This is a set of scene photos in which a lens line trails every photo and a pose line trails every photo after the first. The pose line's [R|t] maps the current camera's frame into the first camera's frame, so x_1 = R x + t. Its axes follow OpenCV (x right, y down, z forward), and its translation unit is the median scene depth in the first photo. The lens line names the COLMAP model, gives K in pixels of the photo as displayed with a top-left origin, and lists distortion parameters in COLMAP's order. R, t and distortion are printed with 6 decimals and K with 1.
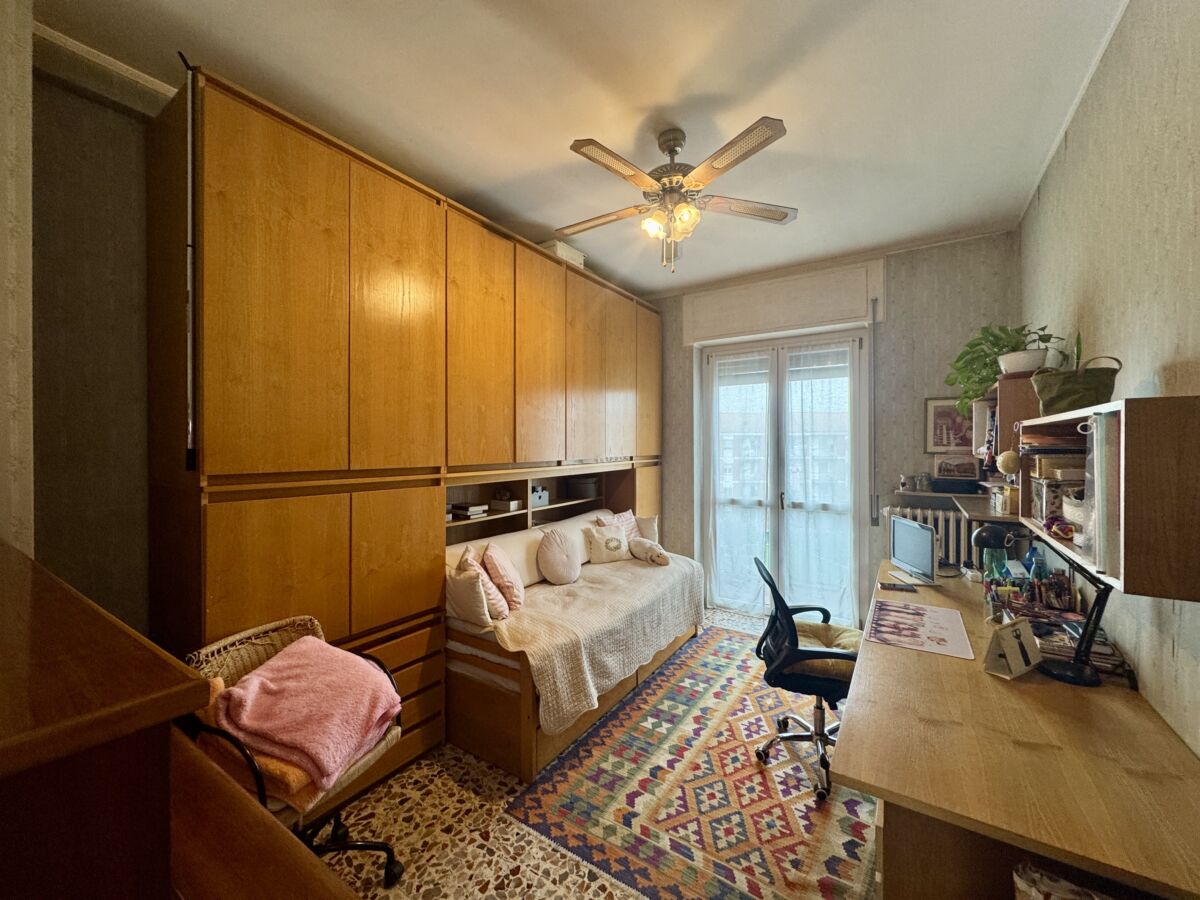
lens RADIAL K [[477.2, 0, 600.9], [0, 477.2, 449.2], [0, 0, 1]] dist [-0.003145, 0.000362]
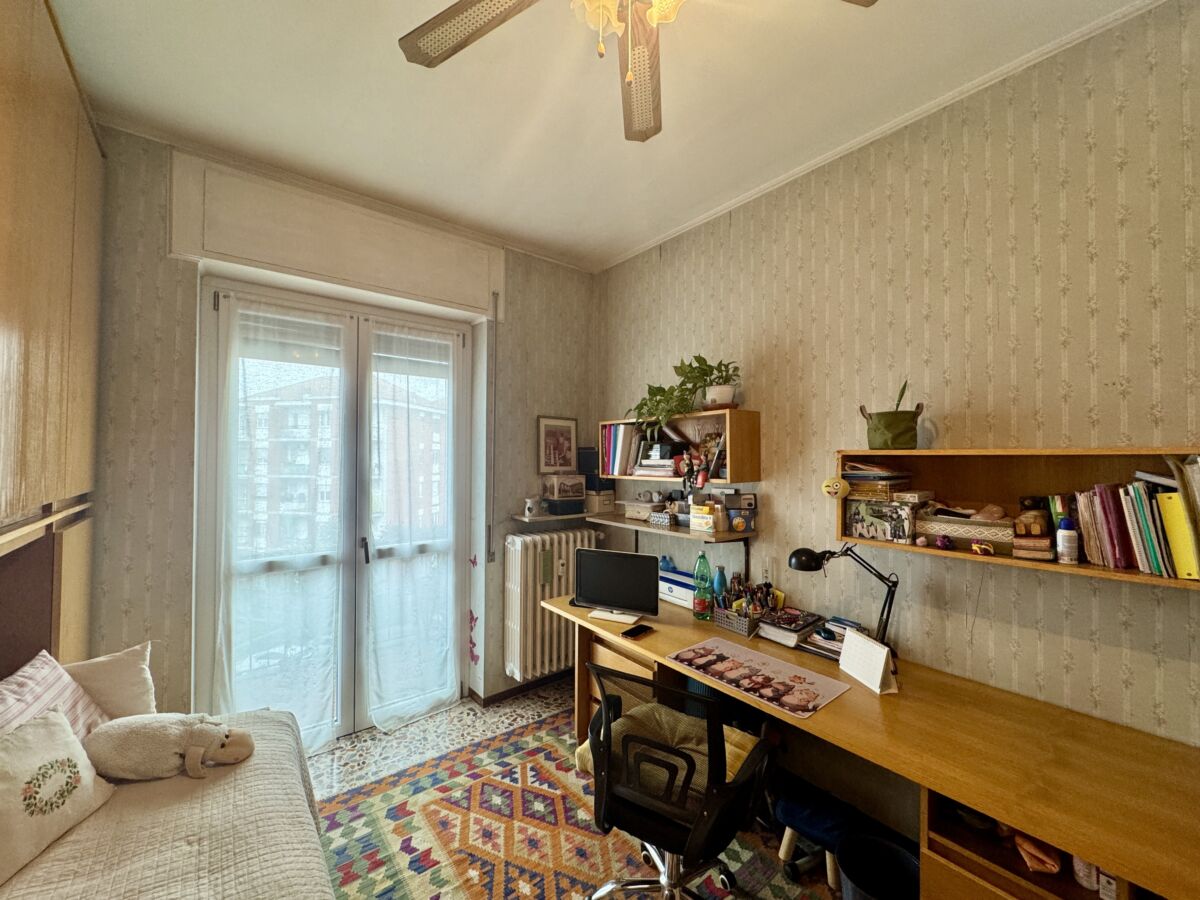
lens RADIAL K [[477.2, 0, 598.8], [0, 477.2, 450.1], [0, 0, 1]] dist [-0.003145, 0.000362]
pose [[0.314601, 0.019689, 0.949020, -0.267438], [0.001983, 0.999769, -0.021399, -0.027801], [-0.949222, 0.008614, 0.314489, 0.903437]]
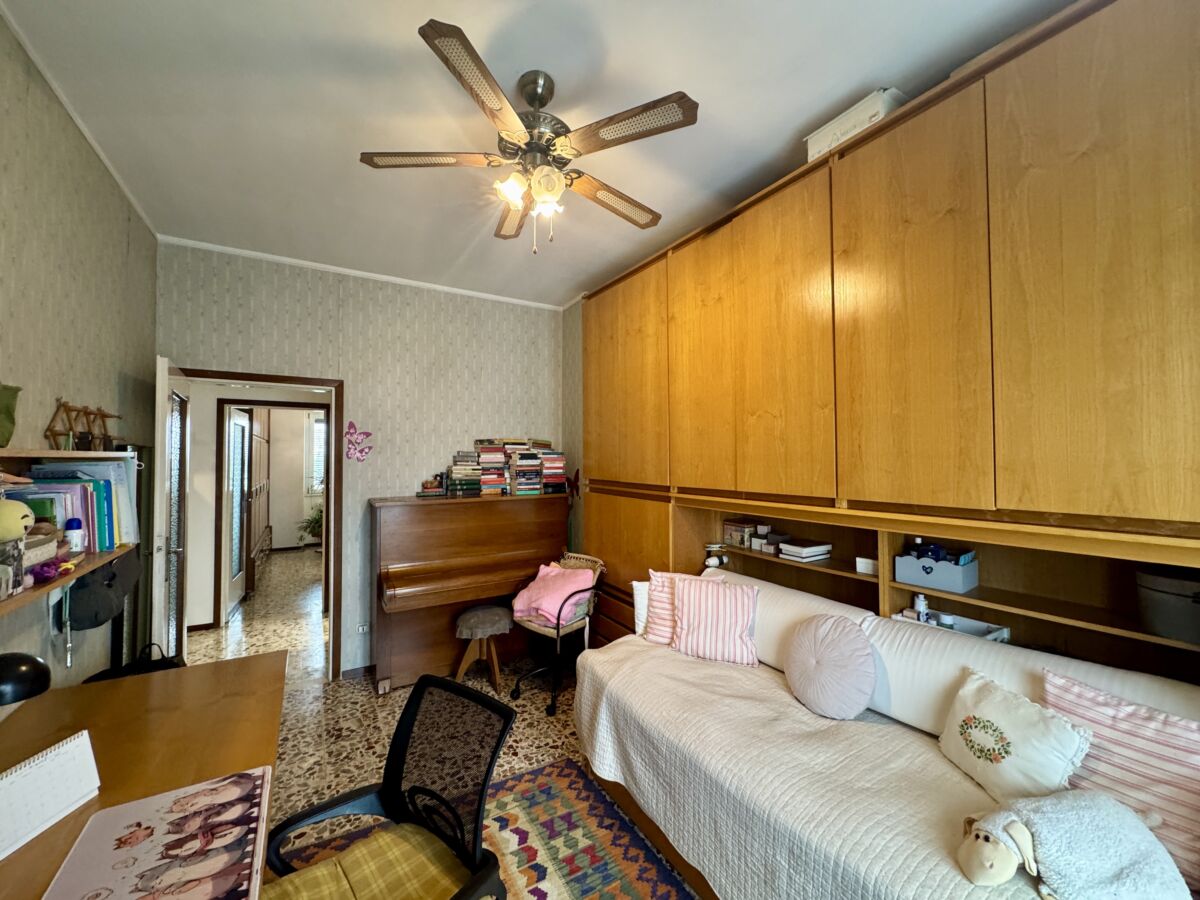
lens RADIAL K [[477.2, 0, 596.6], [0, 477.2, 449.4], [0, 0, 1]] dist [-0.003145, 0.000362]
pose [[-0.436721, -0.011637, -0.899522, 0.819320], [-0.004831, 0.999932, -0.010591, -0.040984], [0.899584, -0.000280, -0.436748, 1.451996]]
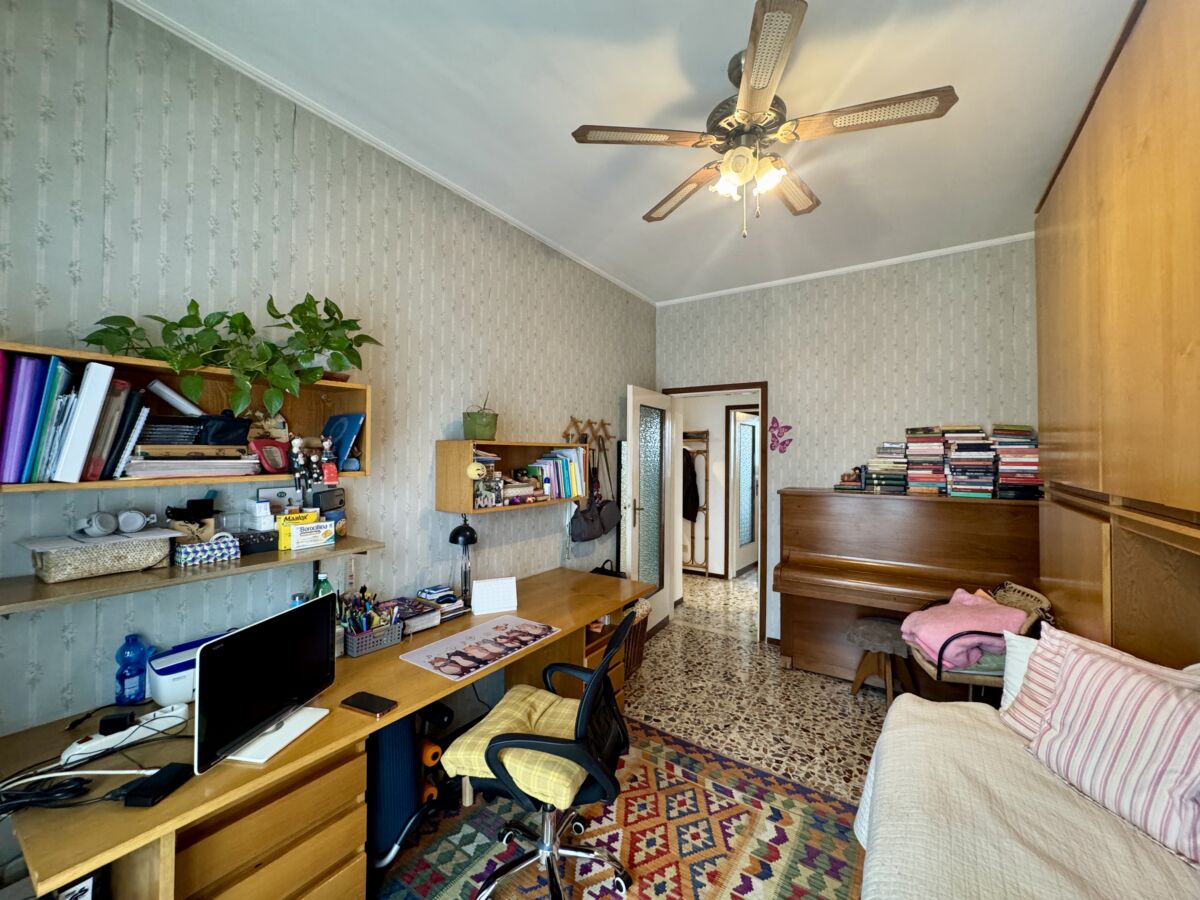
lens RADIAL K [[477.2, 0, 599.7], [0, 477.2, 449.6], [0, 0, 1]] dist [-0.003145, 0.000362]
pose [[-0.999910, -0.001593, 0.013305, 0.380767], [-0.001594, 0.999999, -0.000082, -0.024679], [-0.013305, -0.000103, -0.999911, 1.802293]]
